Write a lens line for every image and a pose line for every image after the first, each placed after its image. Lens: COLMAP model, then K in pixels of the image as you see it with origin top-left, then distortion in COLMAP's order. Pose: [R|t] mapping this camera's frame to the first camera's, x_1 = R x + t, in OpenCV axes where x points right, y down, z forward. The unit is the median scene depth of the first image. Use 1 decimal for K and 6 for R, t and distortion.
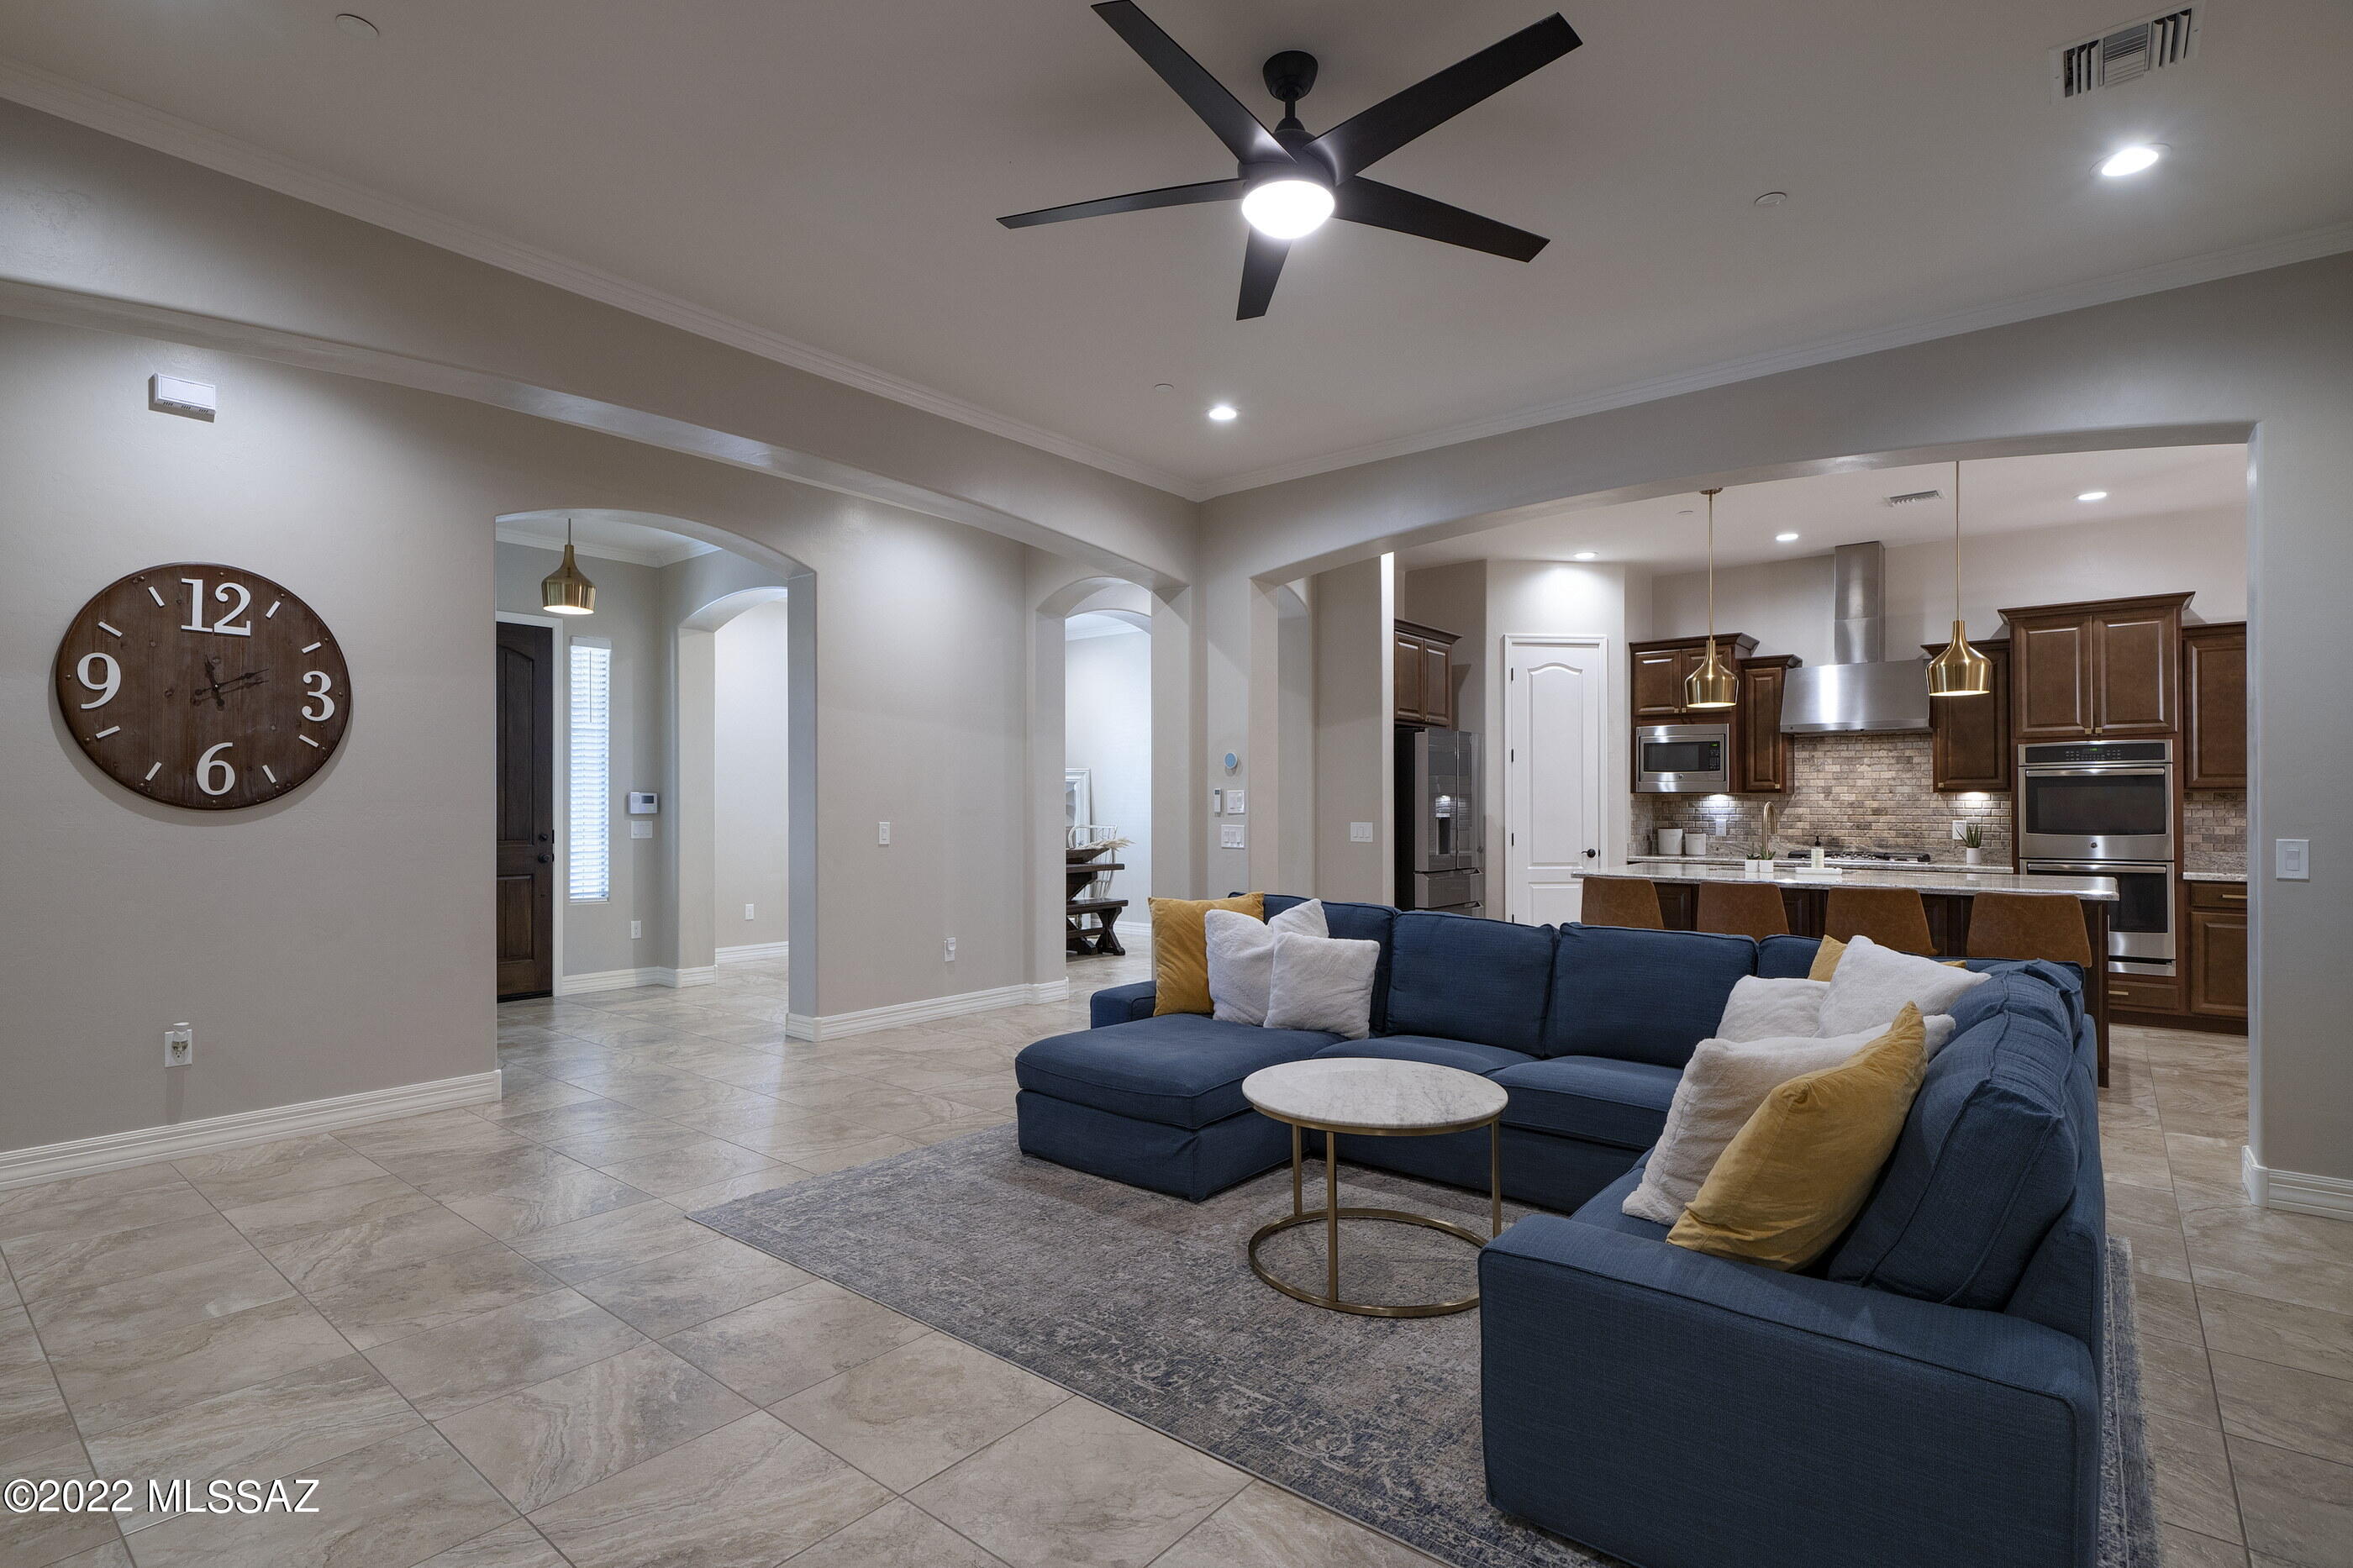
lens RADIAL K [[1094.8, 0, 1354.6], [0, 1094.8, 791.8], [0, 0, 1]] dist [0.000783, 0.000455]
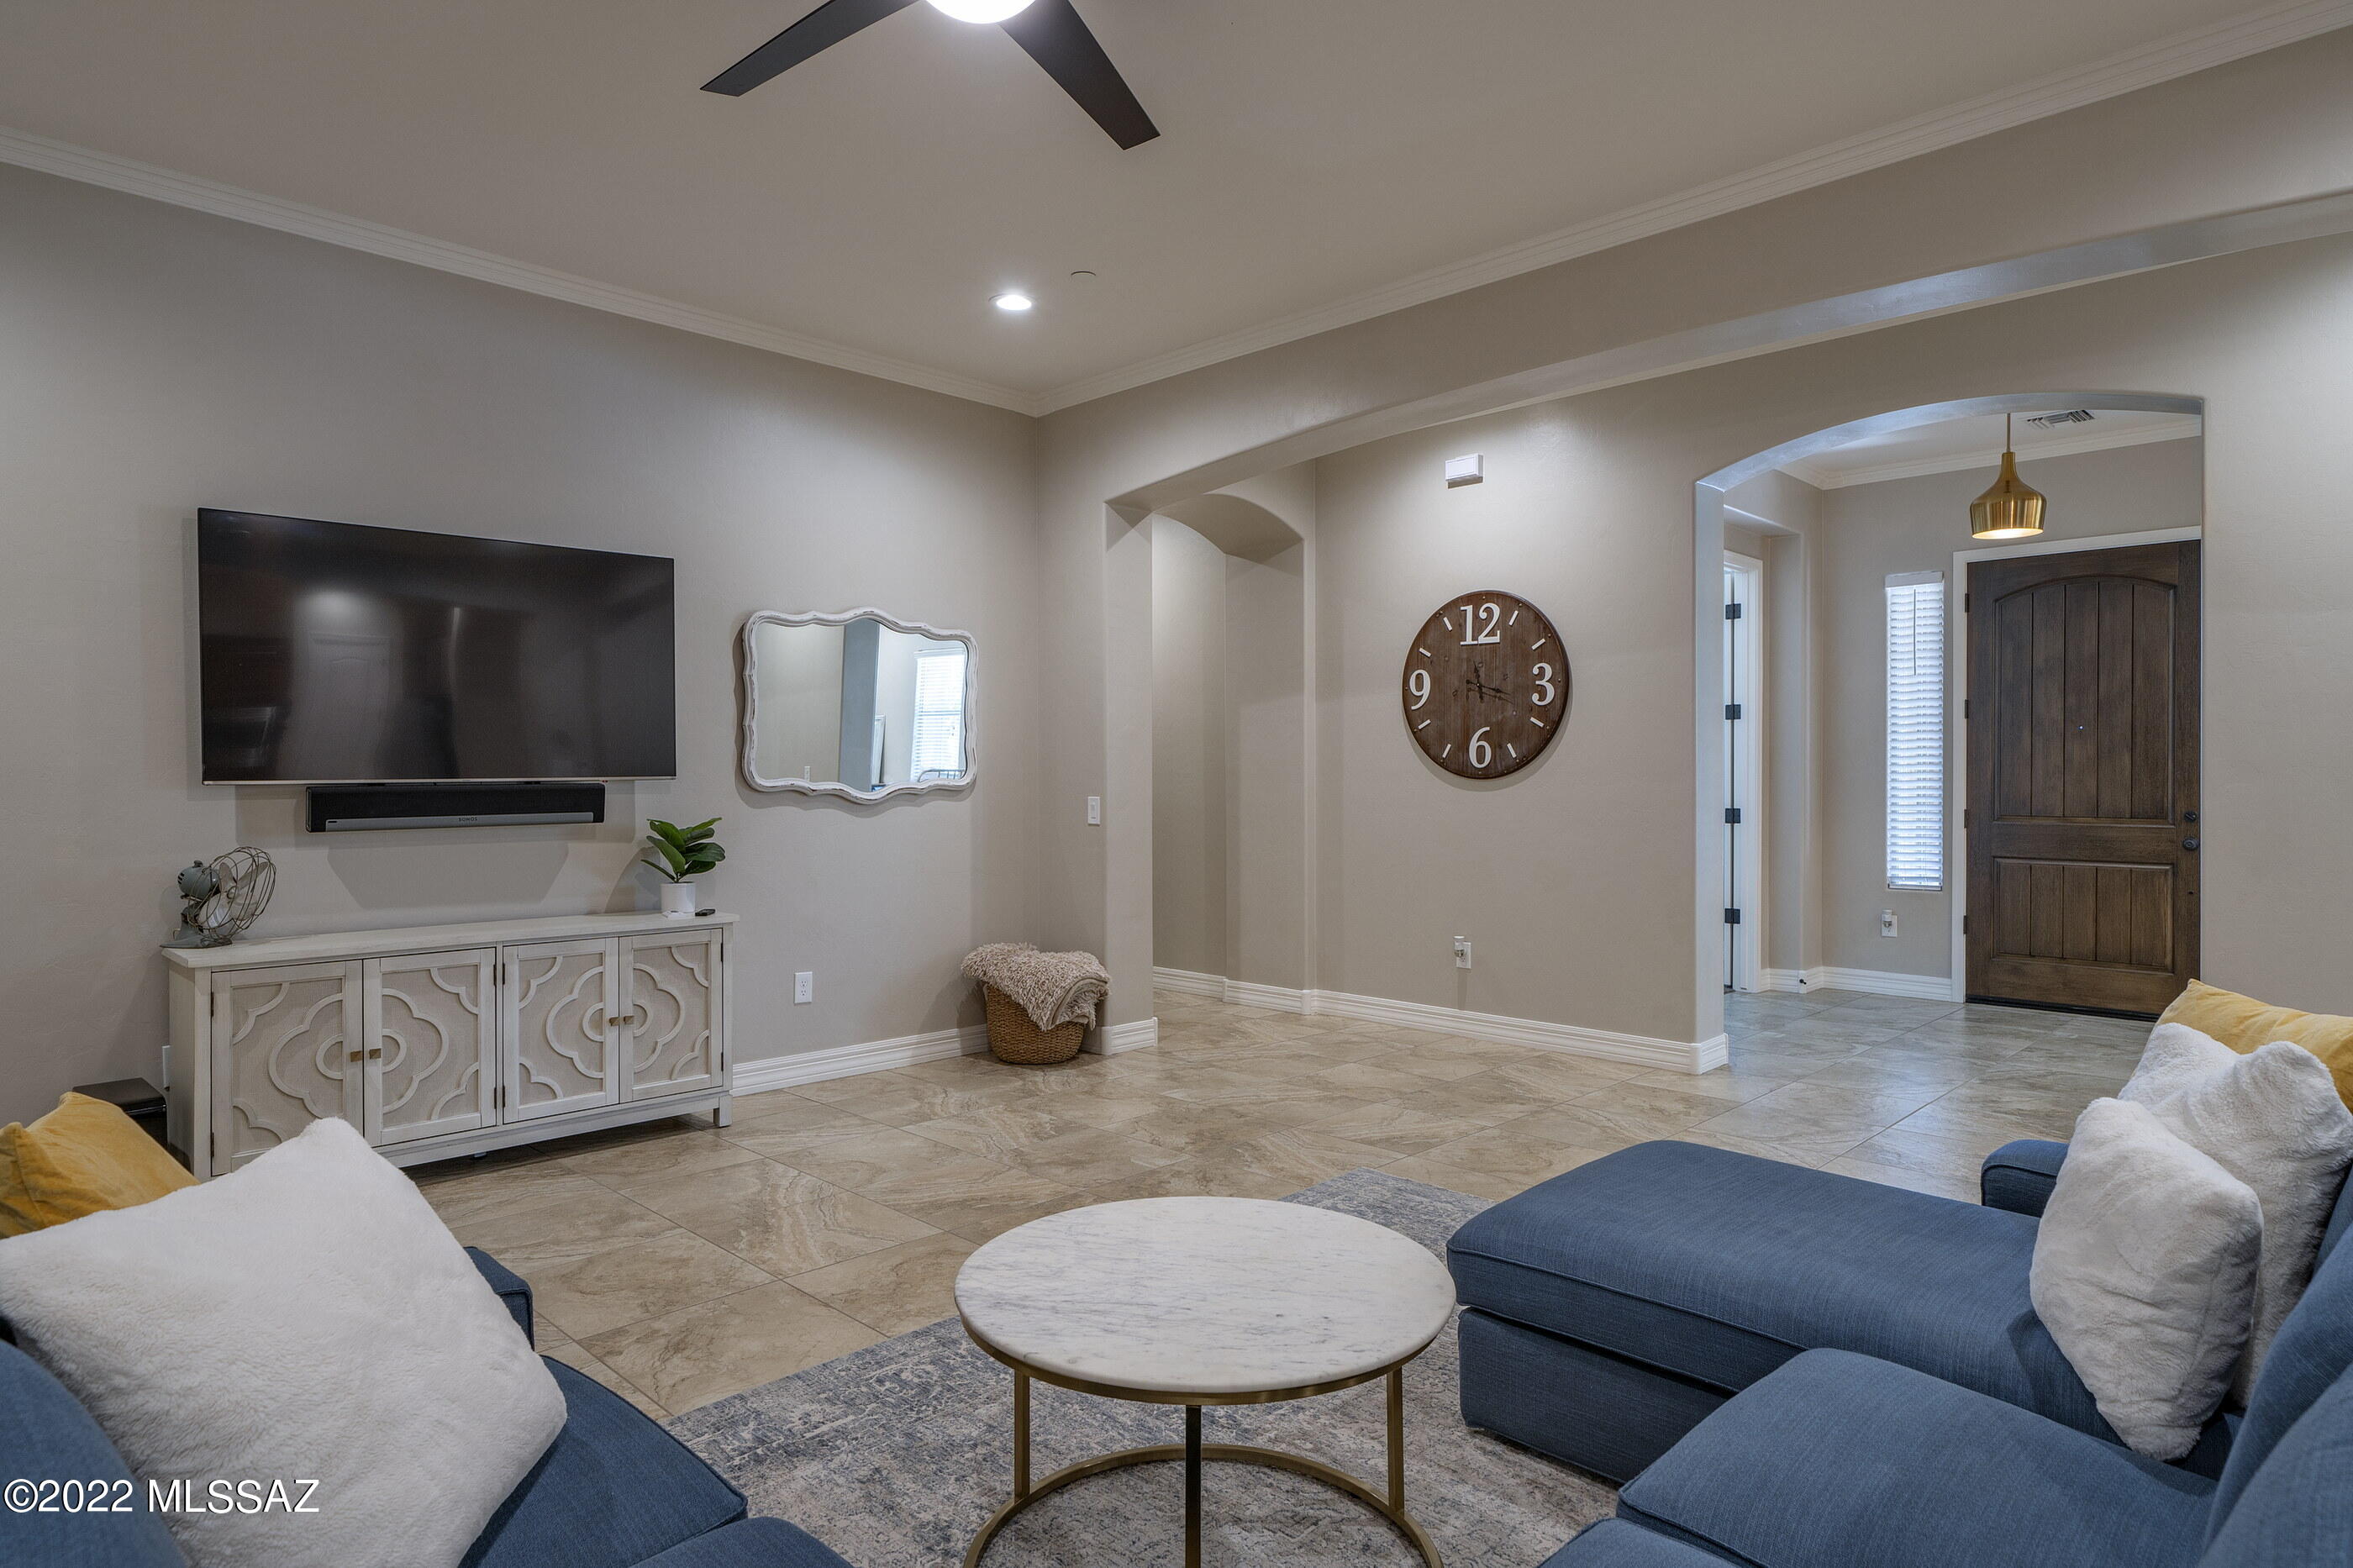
lens RADIAL K [[1320.2, 0, 1168.9], [0, 1320.2, 777.6], [0, 0, 1]] dist [-0.001241, -0.000243]
pose [[-0.186949, 0.003136, -0.982365, 0.580907], [0.013370, 0.999910, 0.000647, 0.008871], [0.982279, -0.013014, -0.186974, 0.931173]]
